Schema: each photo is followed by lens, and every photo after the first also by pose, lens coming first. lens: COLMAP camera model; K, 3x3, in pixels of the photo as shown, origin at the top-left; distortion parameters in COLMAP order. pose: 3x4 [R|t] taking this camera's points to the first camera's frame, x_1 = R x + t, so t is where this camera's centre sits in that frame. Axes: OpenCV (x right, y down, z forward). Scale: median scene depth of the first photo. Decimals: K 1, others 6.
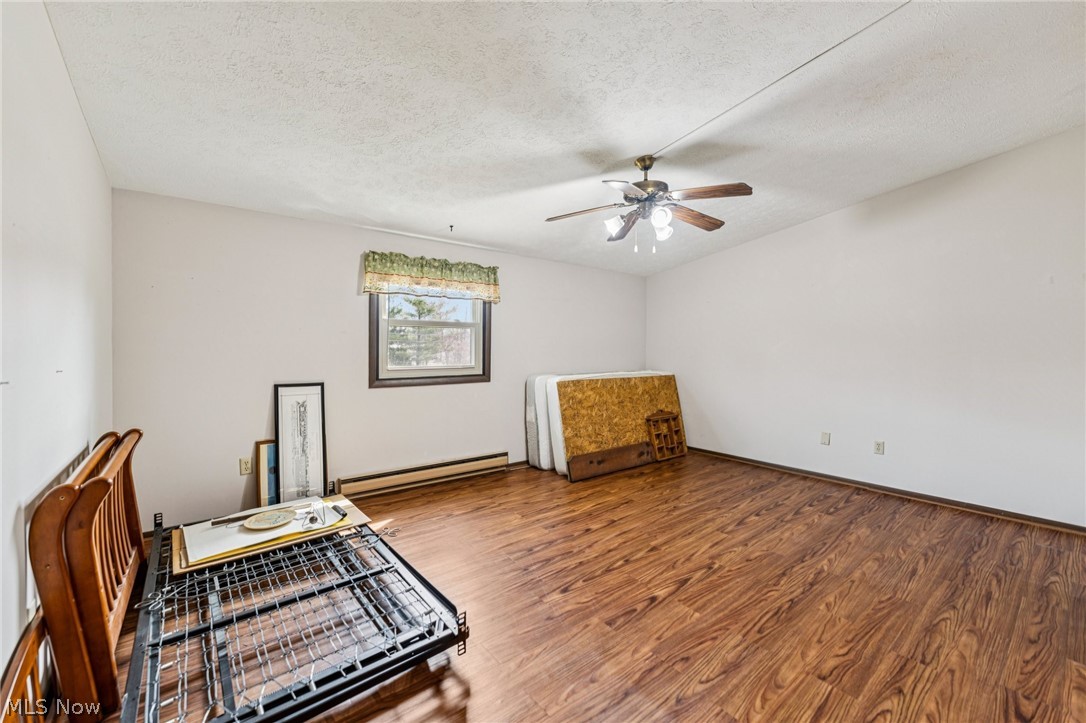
lens RADIAL K [[435.0, 0, 546.3], [0, 435.0, 359.0], [0, 0, 1]] dist [-0.000396, -0.000013]
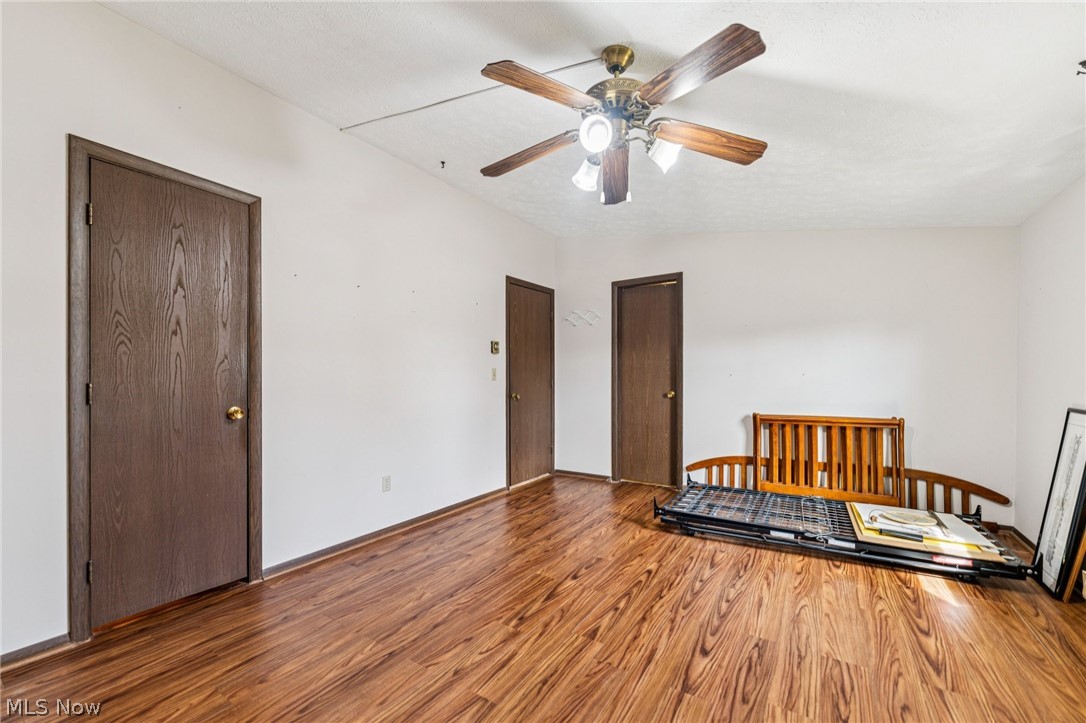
lens RADIAL K [[435.0, 0, 546.3], [0, 435.0, 359.0], [0, 0, 1]] dist [-0.000396, -0.000013]
pose [[-0.947467, -0.019572, -0.319253, 0.606489], [-0.017612, 0.999804, -0.009025, -0.005623], [0.319367, -0.002928, -0.947627, 1.804881]]
